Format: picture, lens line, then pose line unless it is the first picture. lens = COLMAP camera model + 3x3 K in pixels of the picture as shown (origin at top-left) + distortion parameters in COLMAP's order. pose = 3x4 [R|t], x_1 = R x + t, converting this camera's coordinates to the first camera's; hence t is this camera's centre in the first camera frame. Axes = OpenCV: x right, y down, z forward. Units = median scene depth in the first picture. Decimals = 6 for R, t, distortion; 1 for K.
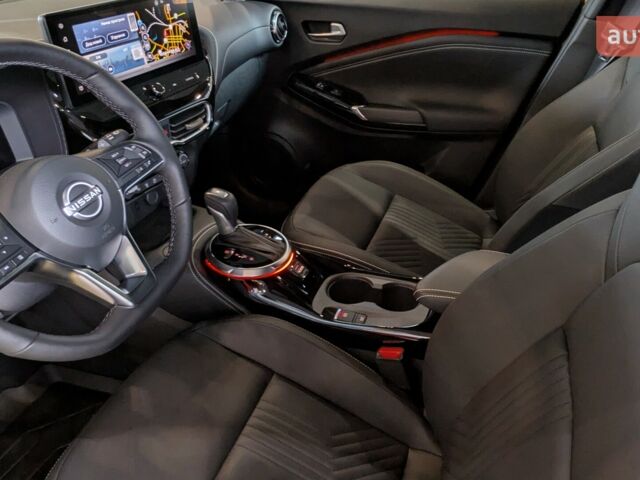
lens RADIAL K [[528.8, 0, 320.0], [0, 528.8, 240.0], [0, 0, 1]] dist [0.007301, 0.010665]
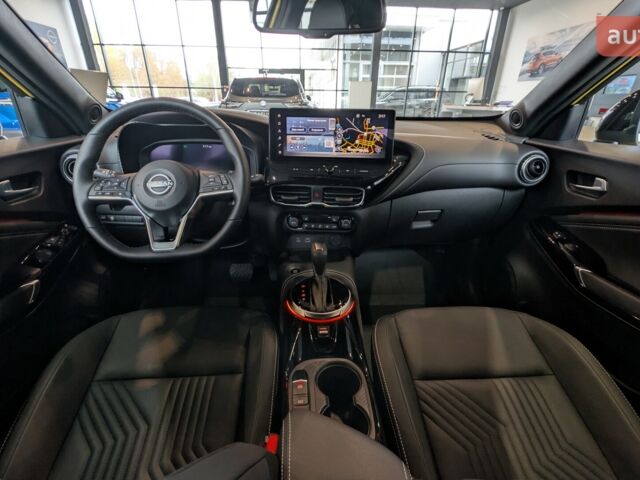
lens RADIAL K [[300.2, 0, 320.0], [0, 300.2, 240.0], [0, 0, 1]] dist [0.020019, -0.015722]
pose [[0.402301, 0.385826, -0.830236, 0.447894], [-0.512302, 0.846455, 0.145121, -0.217099], [0.758749, 0.366949, 0.538189, 0.580038]]
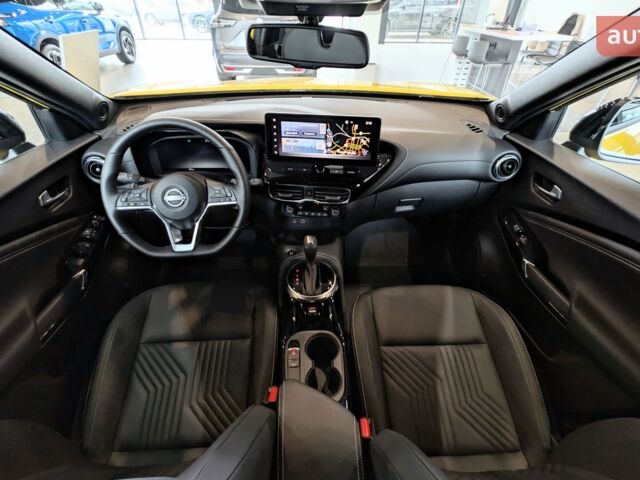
lens RADIAL K [[300.2, 0, 320.0], [0, 300.2, 240.0], [0, 0, 1]] dist [0.020019, -0.015722]
pose [[0.389573, 0.576807, -0.718002, 0.485795], [-0.520347, 0.781091, 0.345160, -0.424356], [0.759916, 0.239145, 0.604432, 0.464920]]
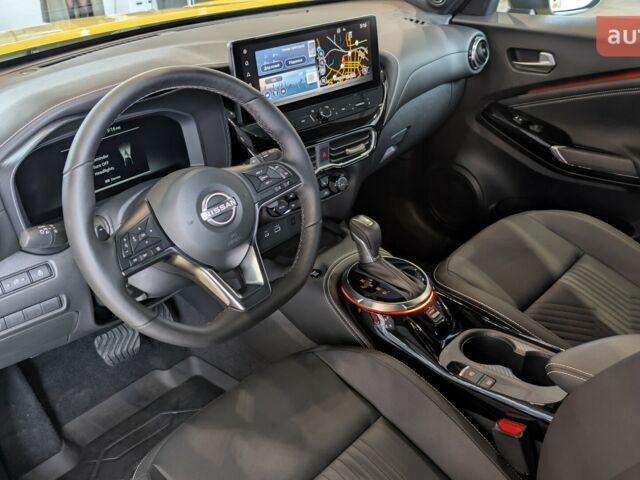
lens RADIAL K [[609.5, 0, 318.8], [0, 609.5, 239.7], [0, 0, 1]] dist [0.093943, -0.320757]
pose [[0.920709, 0.160477, -0.355727, 0.139865], [-0.181346, 0.983079, -0.025878, -0.009297], [0.345555, 0.088335, 0.934231, -0.087777]]
